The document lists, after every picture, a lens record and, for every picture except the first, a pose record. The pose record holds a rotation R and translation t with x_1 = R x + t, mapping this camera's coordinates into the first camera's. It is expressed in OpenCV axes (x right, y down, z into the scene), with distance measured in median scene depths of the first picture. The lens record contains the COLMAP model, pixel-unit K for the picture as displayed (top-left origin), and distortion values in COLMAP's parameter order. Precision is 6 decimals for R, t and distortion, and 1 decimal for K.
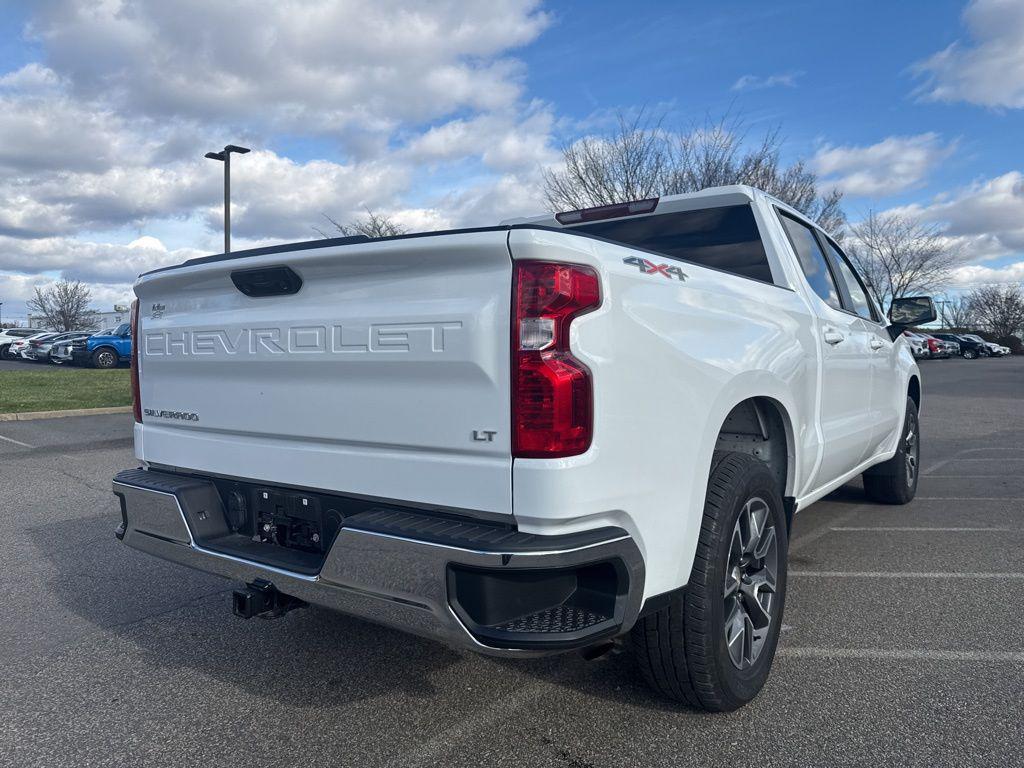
lens RADIAL K [[741.9, 0, 530.3], [0, 741.9, 385.7], [0, 0, 1]] dist [0.005084, -0.008887]
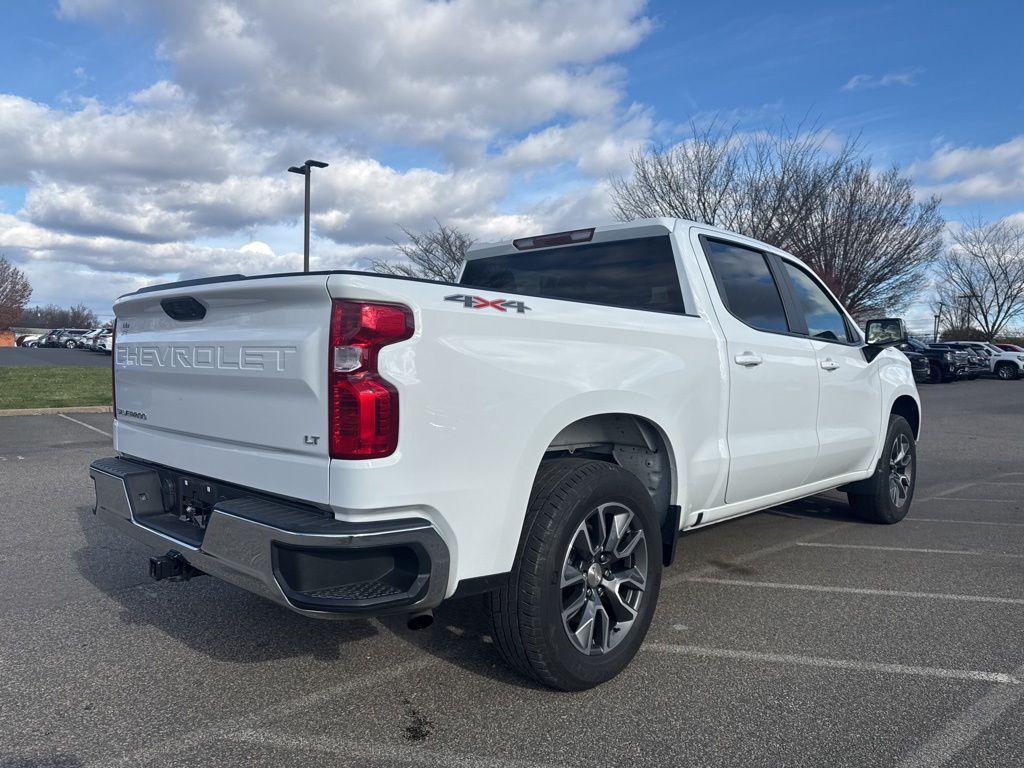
lens RADIAL K [[737.9, 0, 525.6], [0, 737.9, 383.0], [0, 0, 1]] dist [0.028755, -0.045192]
pose [[0.991948, 0.025846, -0.123978, 0.340787], [-0.027177, 0.999590, -0.009051, -0.019852], [0.123693, 0.012348, 0.992244, -0.143554]]
